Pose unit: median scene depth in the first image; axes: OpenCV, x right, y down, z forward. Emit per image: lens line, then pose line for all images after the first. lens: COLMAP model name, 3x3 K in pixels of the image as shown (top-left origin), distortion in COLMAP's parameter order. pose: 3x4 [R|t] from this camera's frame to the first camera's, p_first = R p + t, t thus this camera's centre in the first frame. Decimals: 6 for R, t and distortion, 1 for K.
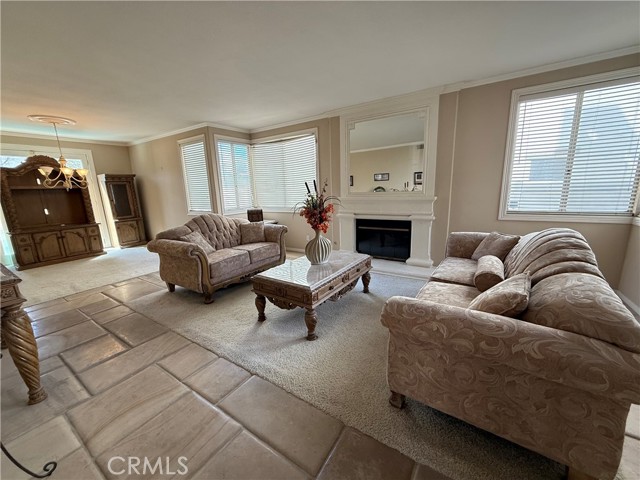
lens RADIAL K [[255.8, 0, 320.4], [0, 255.8, 240.2], [0, 0, 1]] dist [0.001281, -0.000254]
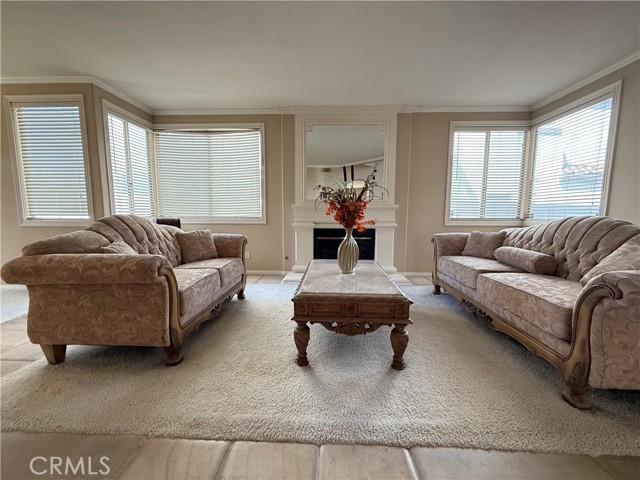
lens RADIAL K [[255.8, 0, 321.0], [0, 255.8, 239.7], [0, 0, 1]] dist [0.001281, -0.000254]
pose [[0.856524, -0.017262, 0.515818, -0.383007], [0.071983, 0.993667, -0.086276, 0.043079], [-0.511062, 0.111028, 0.852343, 0.283601]]
